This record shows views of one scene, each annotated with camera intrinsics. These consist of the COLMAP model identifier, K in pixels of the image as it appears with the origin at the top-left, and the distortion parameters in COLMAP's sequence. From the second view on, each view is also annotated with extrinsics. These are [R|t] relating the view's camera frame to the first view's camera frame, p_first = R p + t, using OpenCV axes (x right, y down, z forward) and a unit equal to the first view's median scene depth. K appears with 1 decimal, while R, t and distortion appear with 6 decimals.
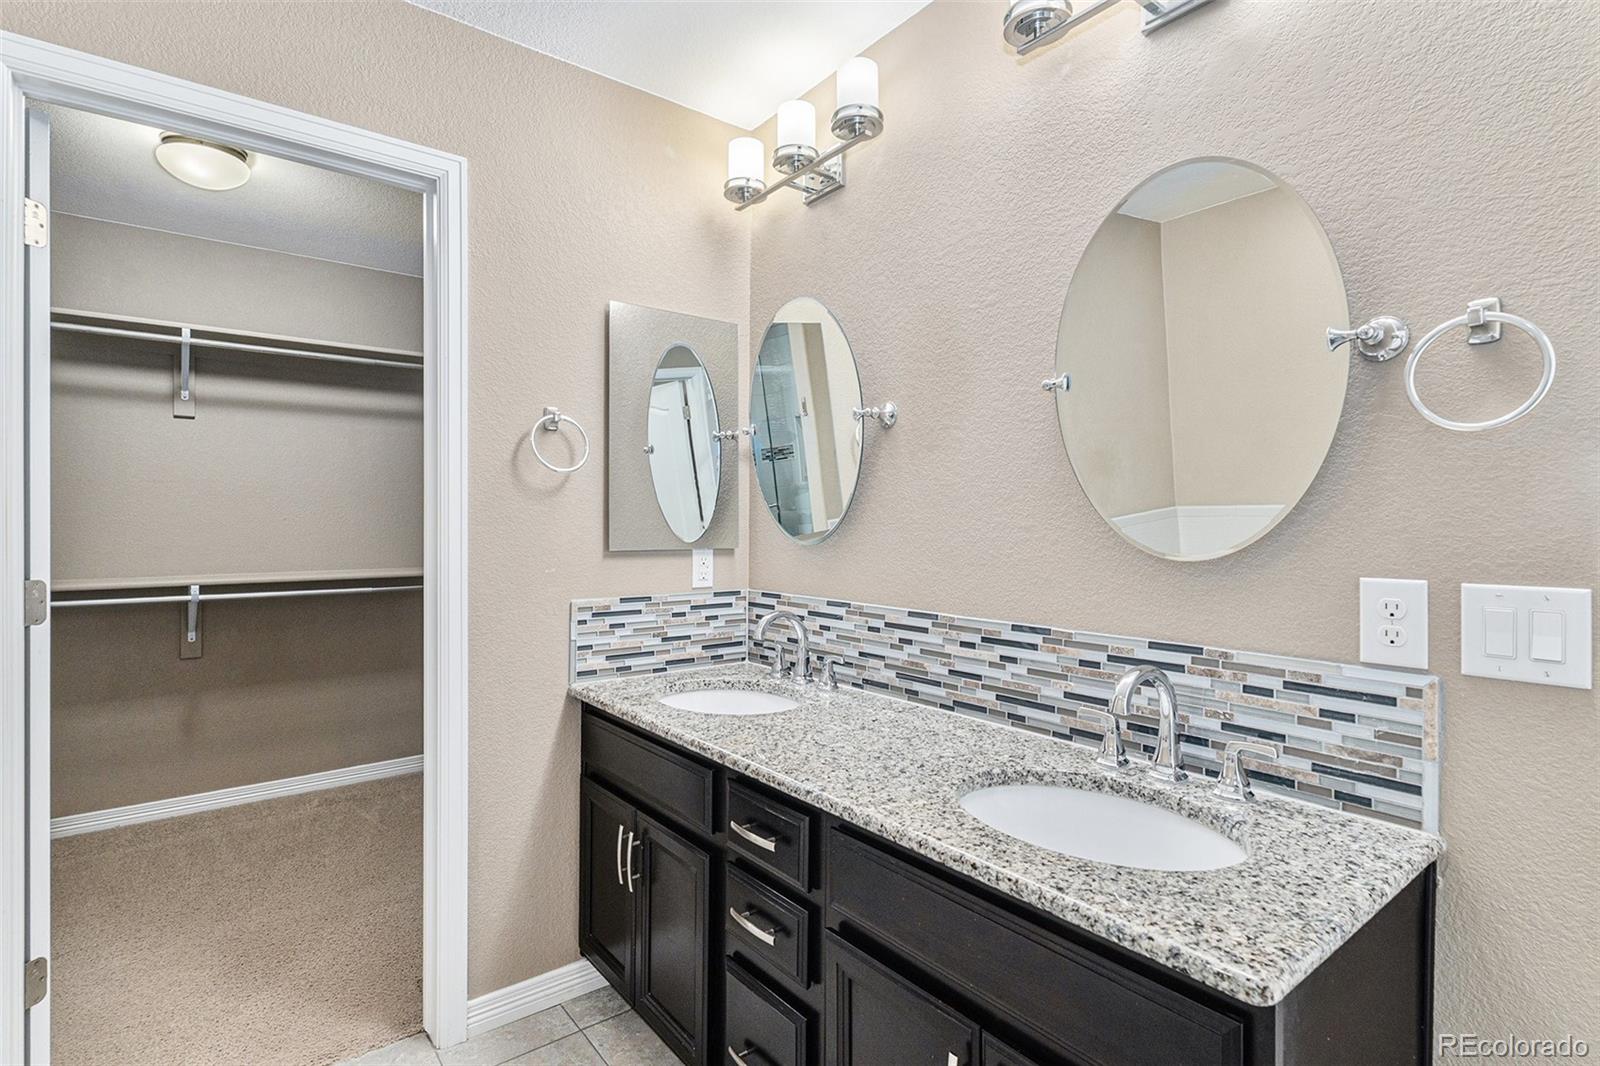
lens RADIAL K [[783.6, 0, 795.7], [0, 783.6, 531.5], [0, 0, 1]] dist [0.002291, 0.000783]
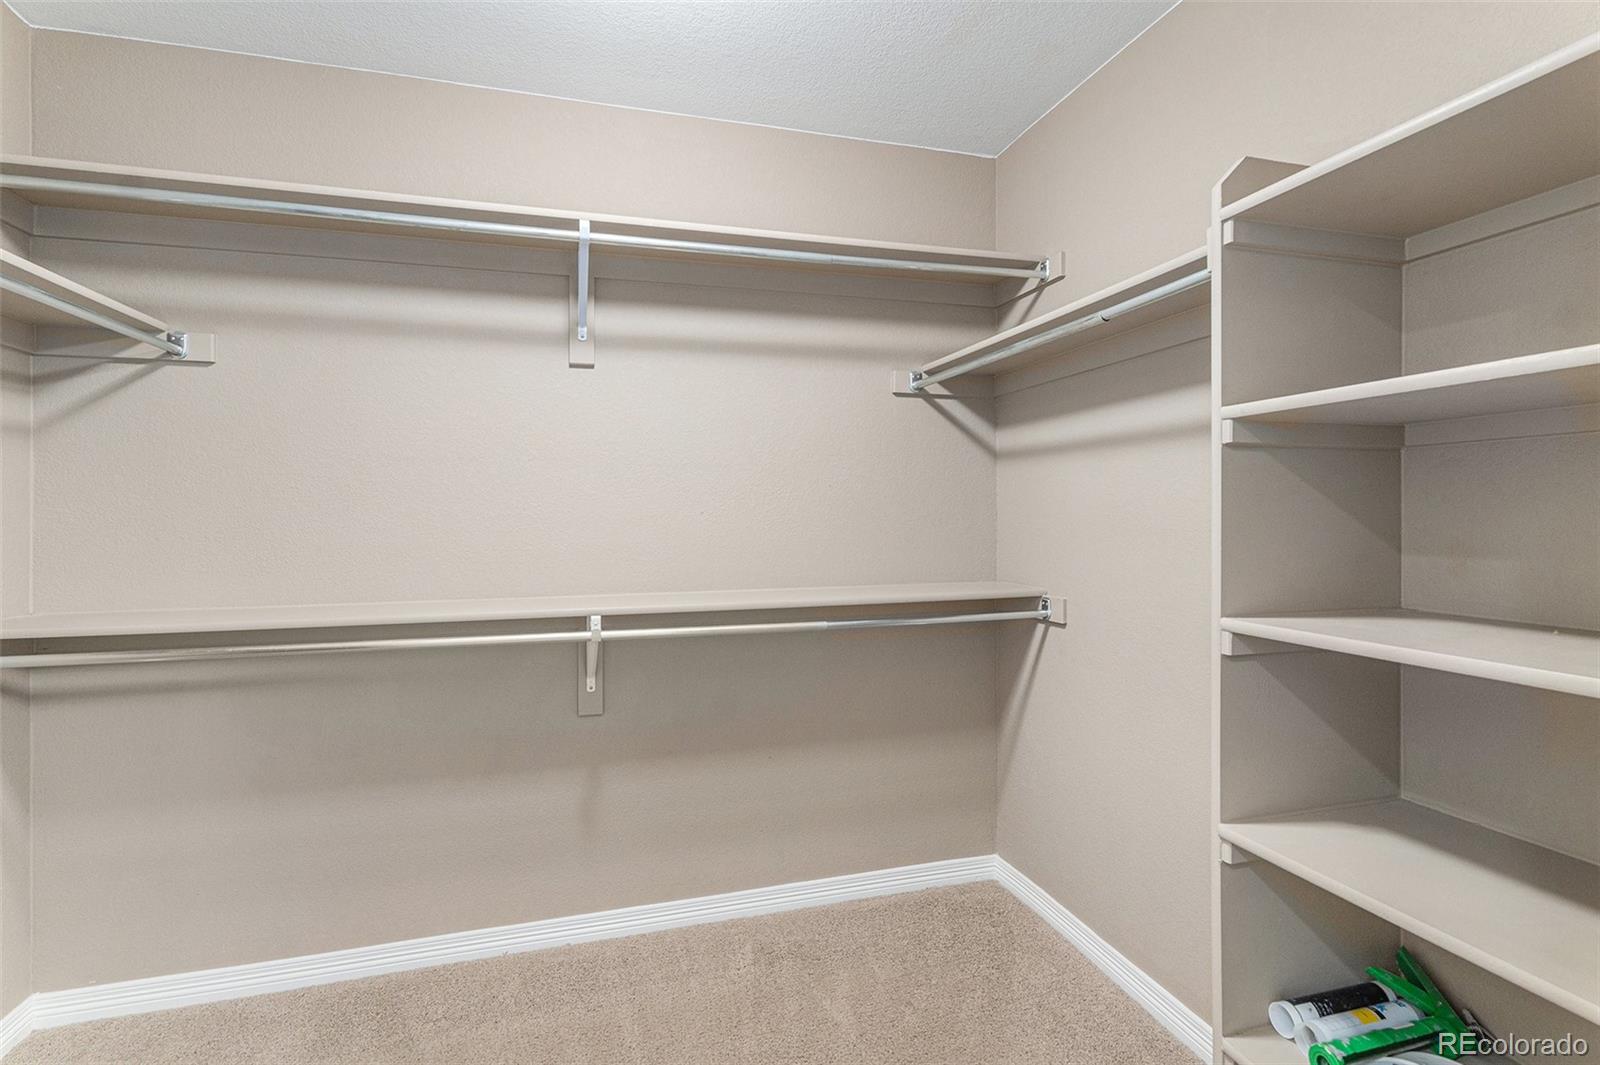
lens RADIAL K [[783.6, 0, 803.2], [0, 783.6, 523.8], [0, 0, 1]] dist [0.002291, 0.000783]
pose [[0.927368, -0.000397, -0.374150, -0.349765], [0.001045, 0.999998, 0.001530, -0.009054], [0.374148, -0.001810, 0.927367, 0.445195]]
